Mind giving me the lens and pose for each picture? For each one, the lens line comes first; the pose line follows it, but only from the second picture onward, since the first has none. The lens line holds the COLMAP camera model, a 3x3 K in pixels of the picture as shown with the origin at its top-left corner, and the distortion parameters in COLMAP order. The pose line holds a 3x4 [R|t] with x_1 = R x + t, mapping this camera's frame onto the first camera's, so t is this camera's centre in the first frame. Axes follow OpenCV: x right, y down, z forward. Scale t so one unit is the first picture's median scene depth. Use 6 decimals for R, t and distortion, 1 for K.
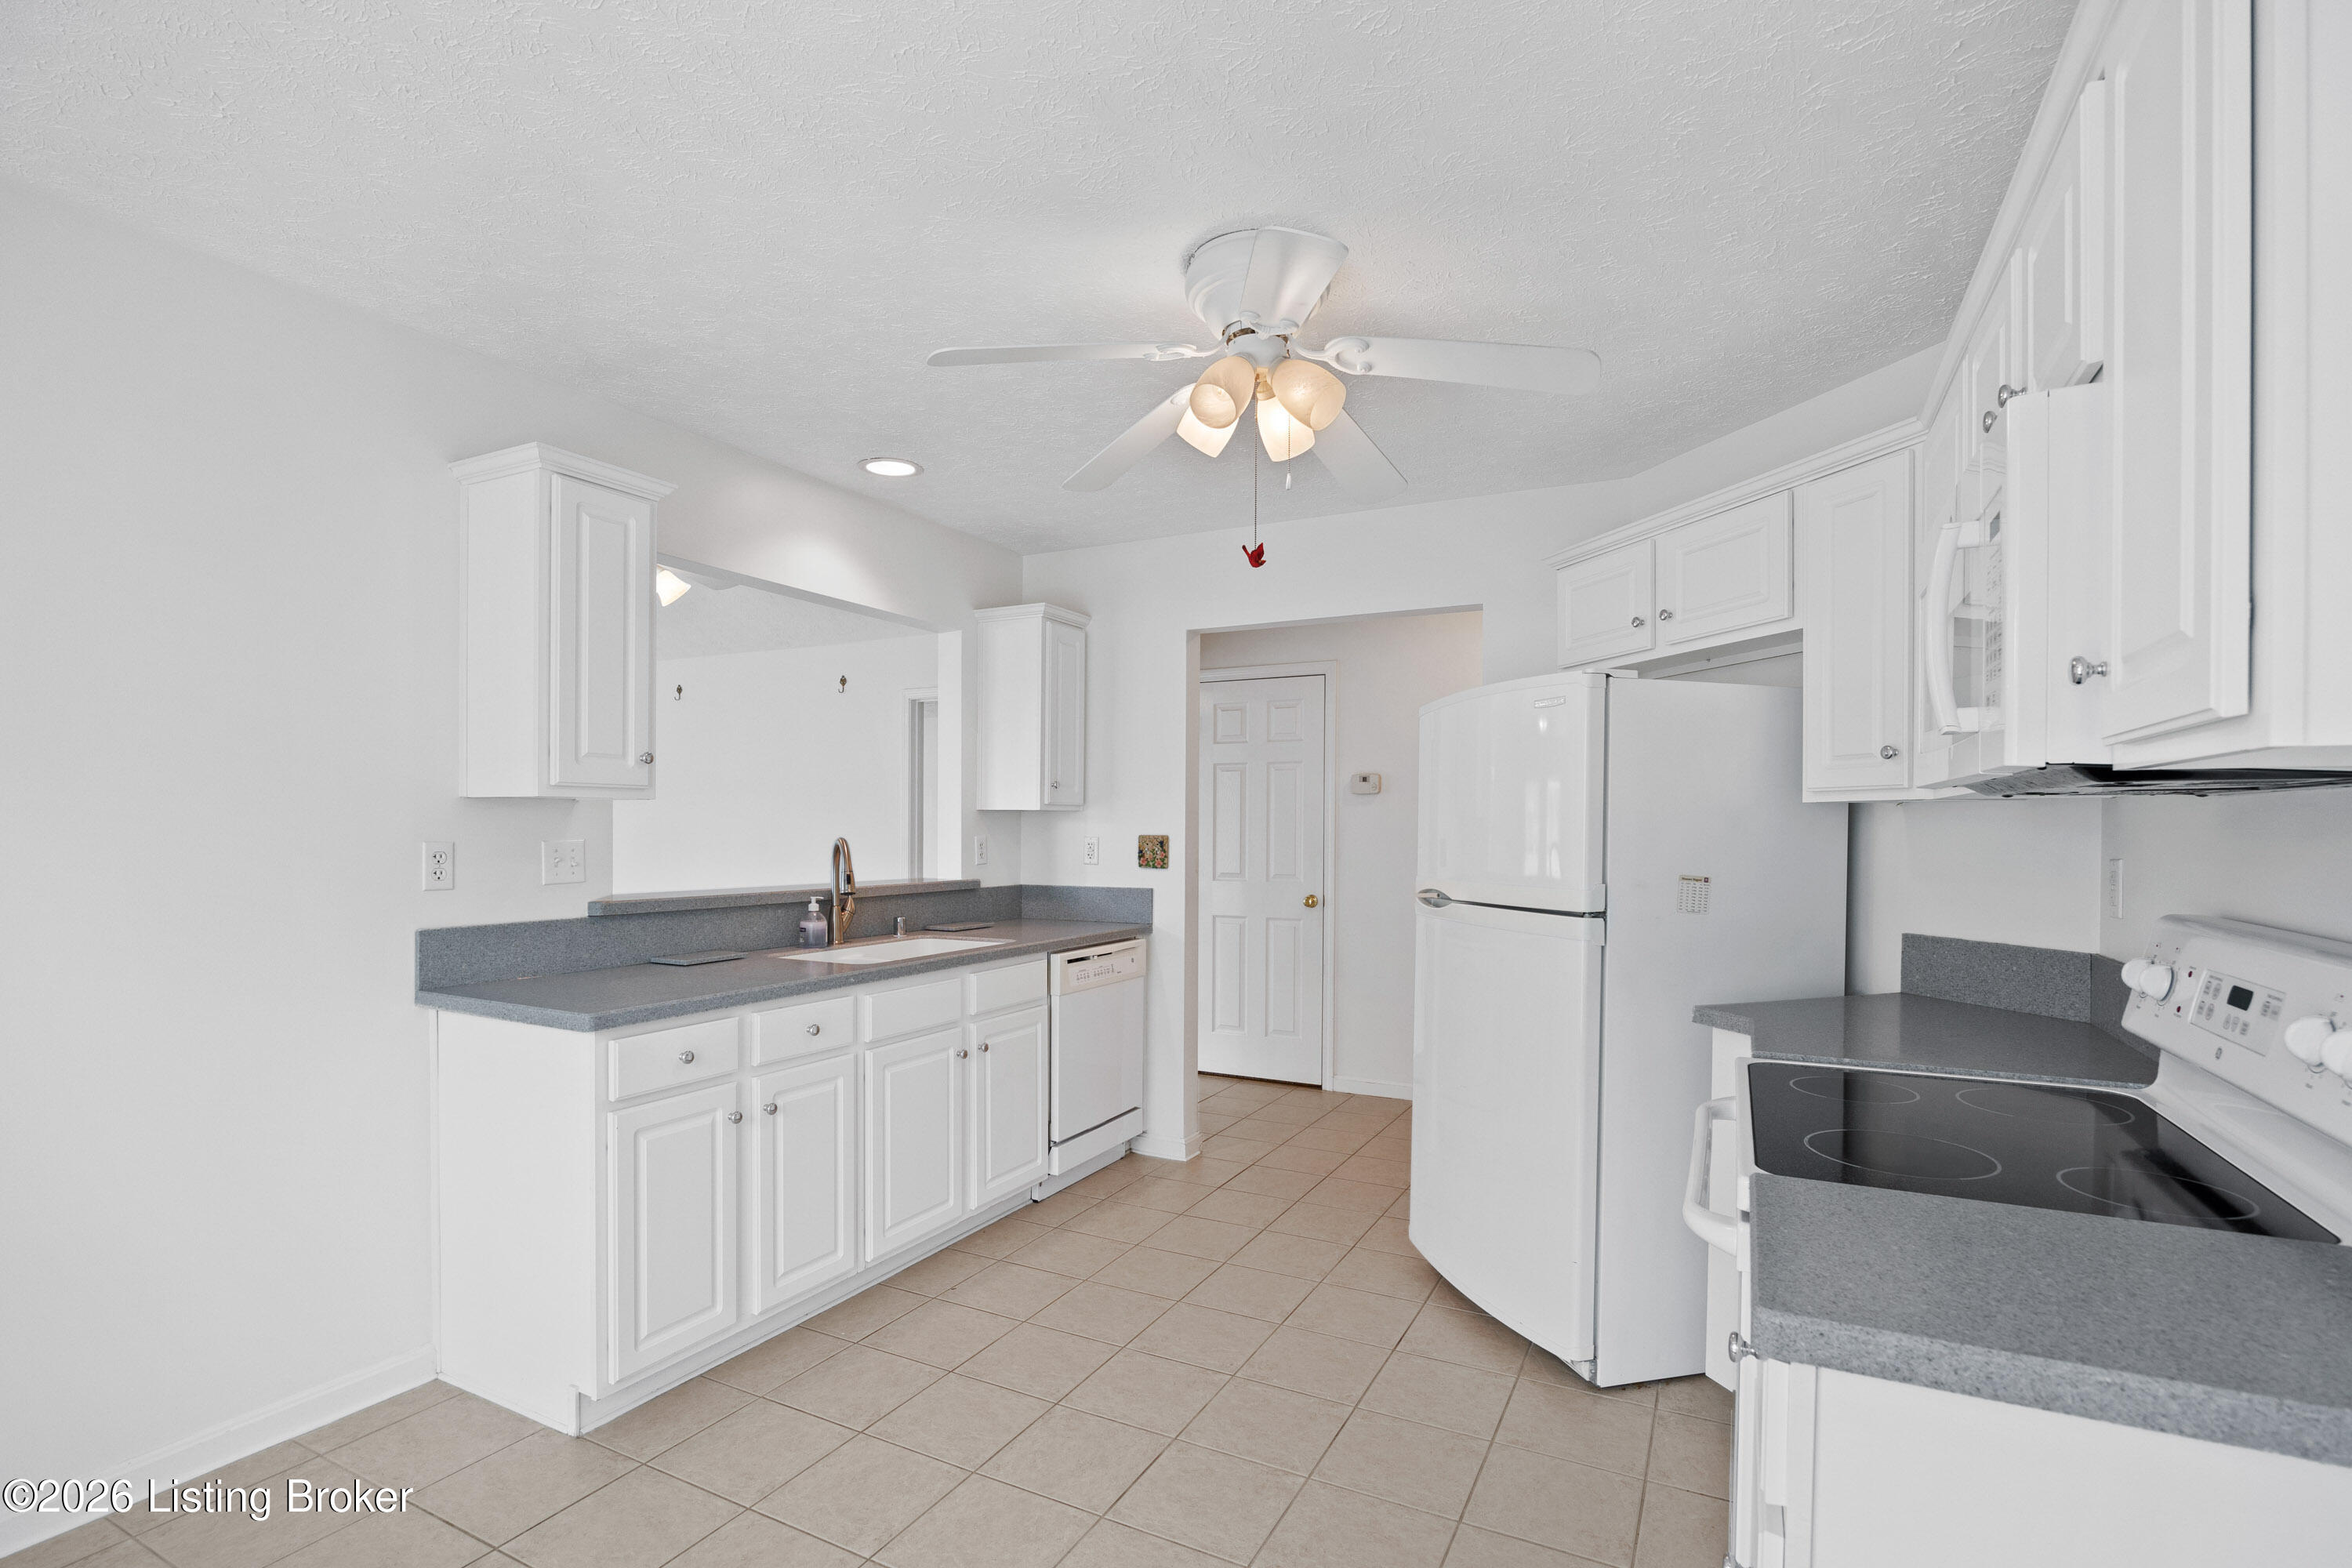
lens RADIAL K [[1101.2, 0, 1155.6], [0, 1101.2, 824.1], [0, 0, 1]] dist [-0.003941, -0.000359]
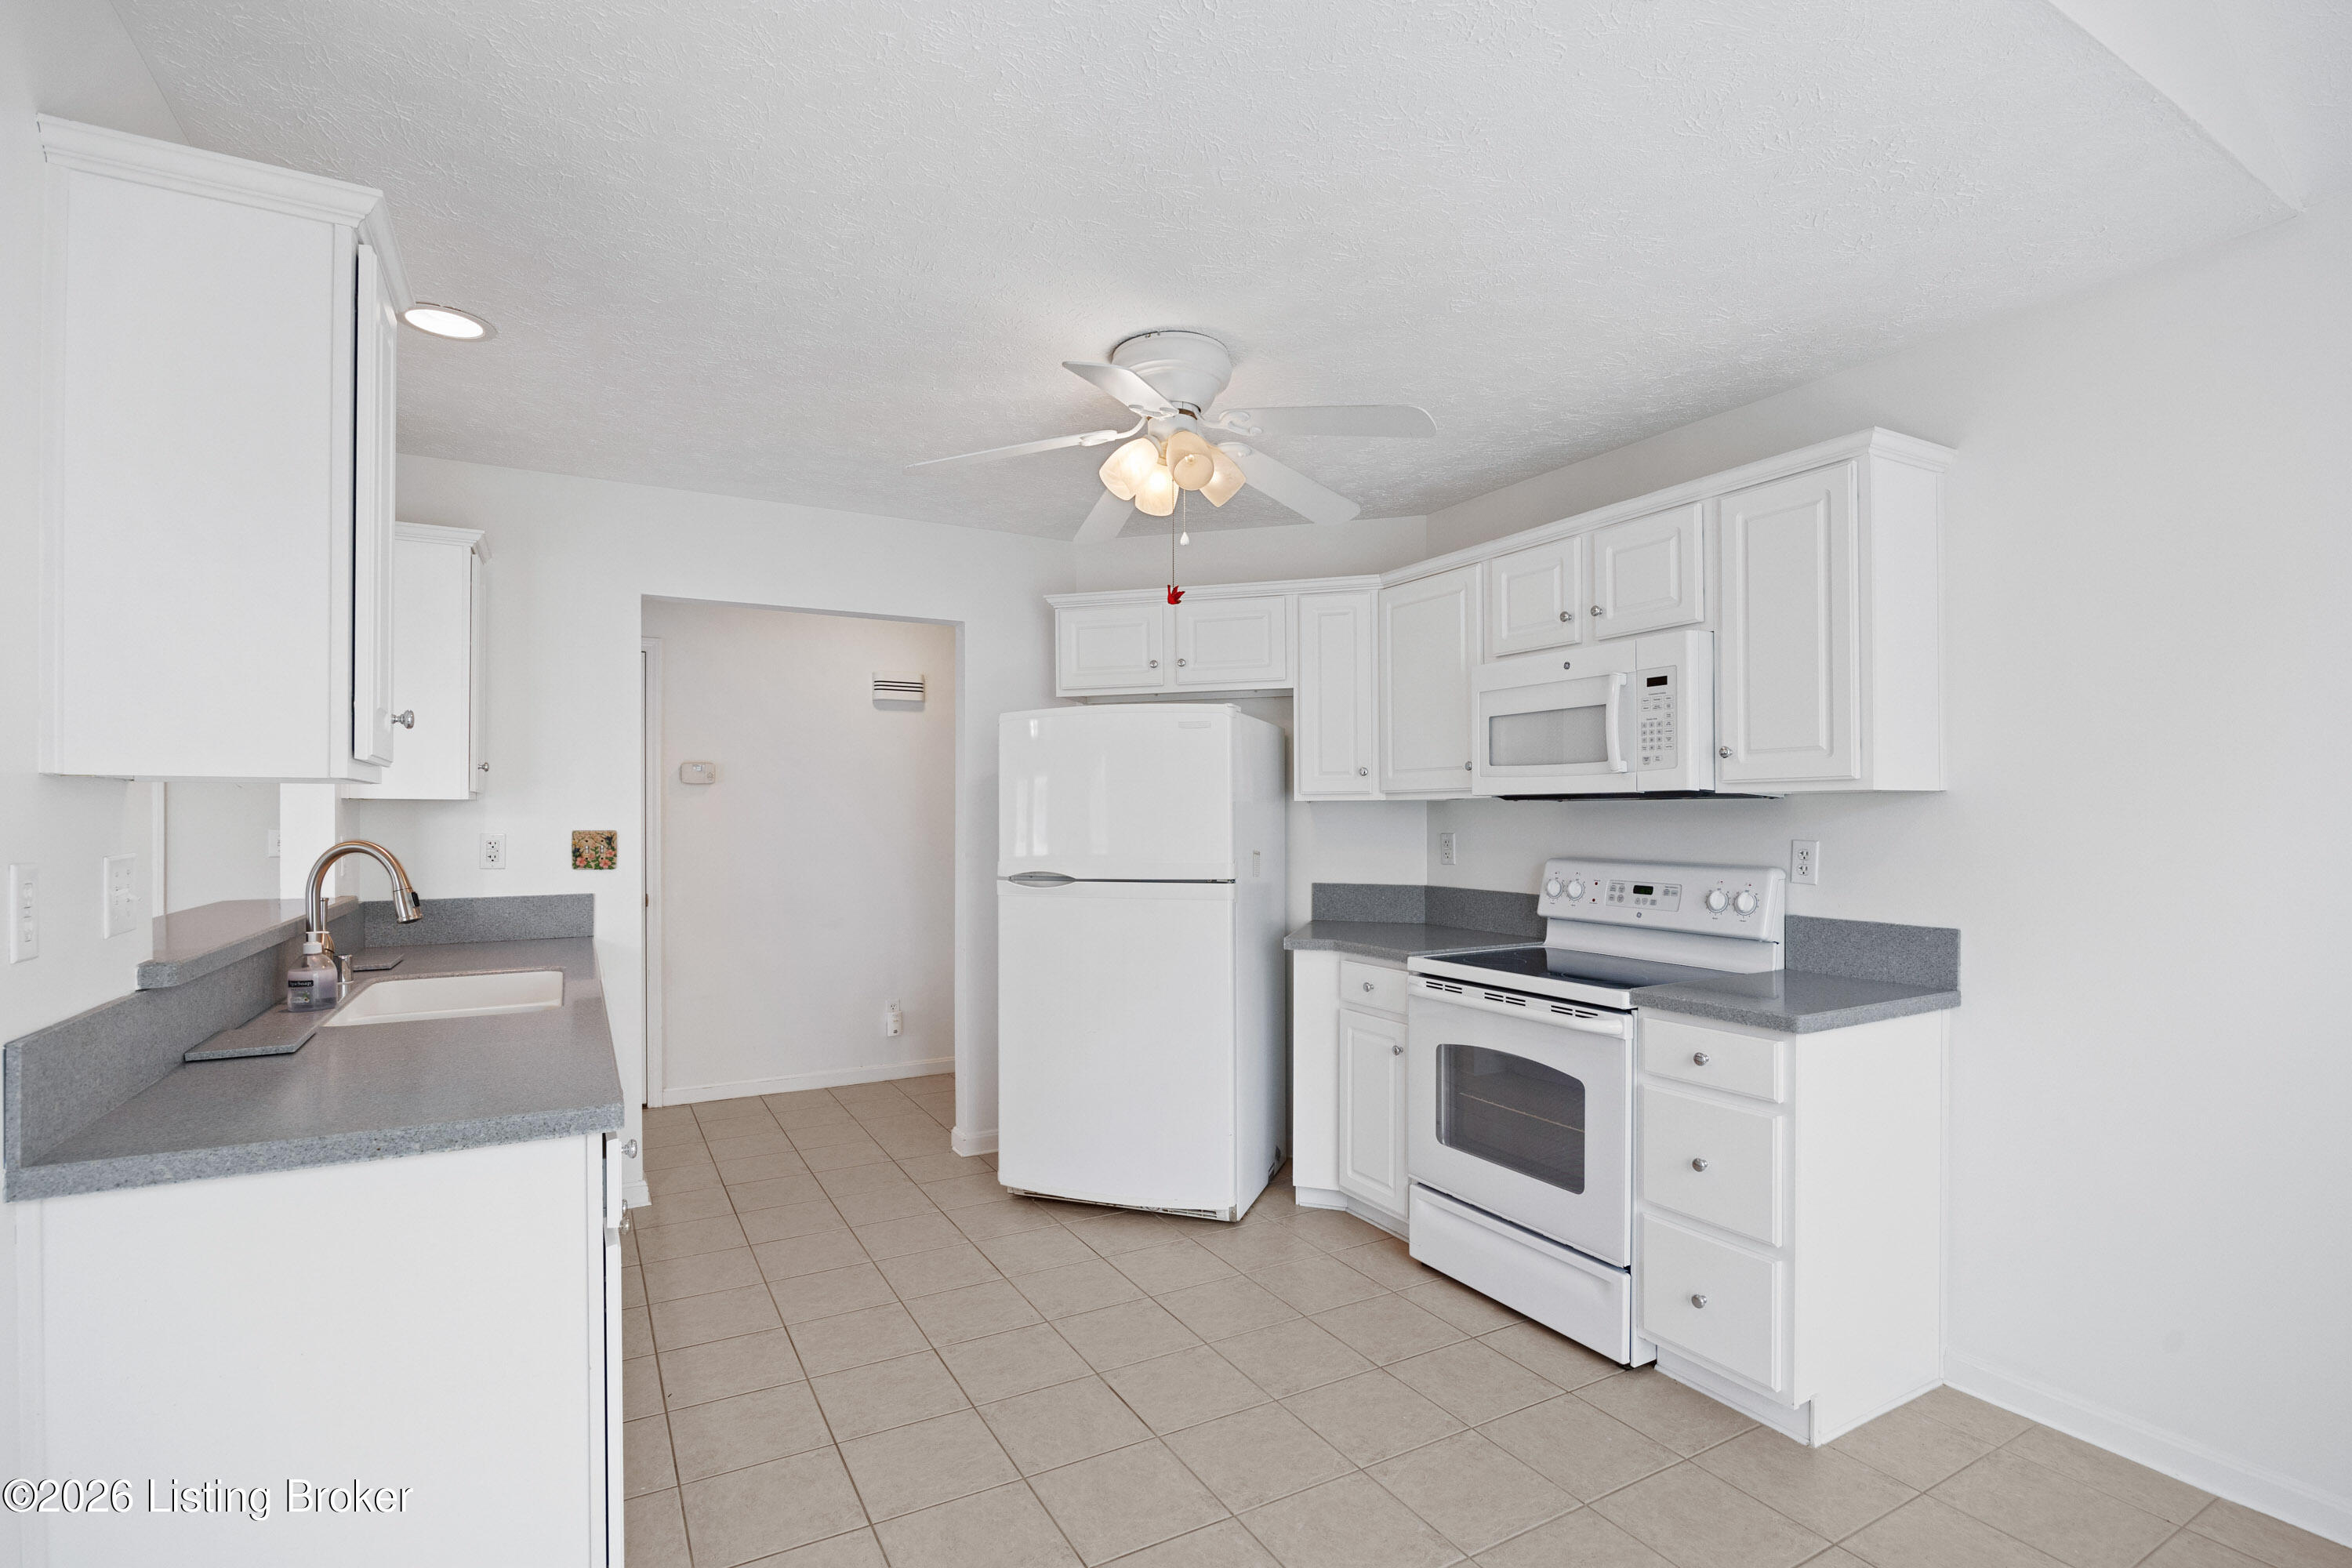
lens RADIAL K [[1101.2, 0, 1171.7], [0, 1101.2, 805.6], [0, 0, 1]] dist [-0.003941, -0.000359]
pose [[0.543784, 0.004509, 0.839213, -0.581354], [0.002554, 0.999972, -0.007028, -0.001949], [-0.839222, 0.005965, 0.543757, 0.222984]]
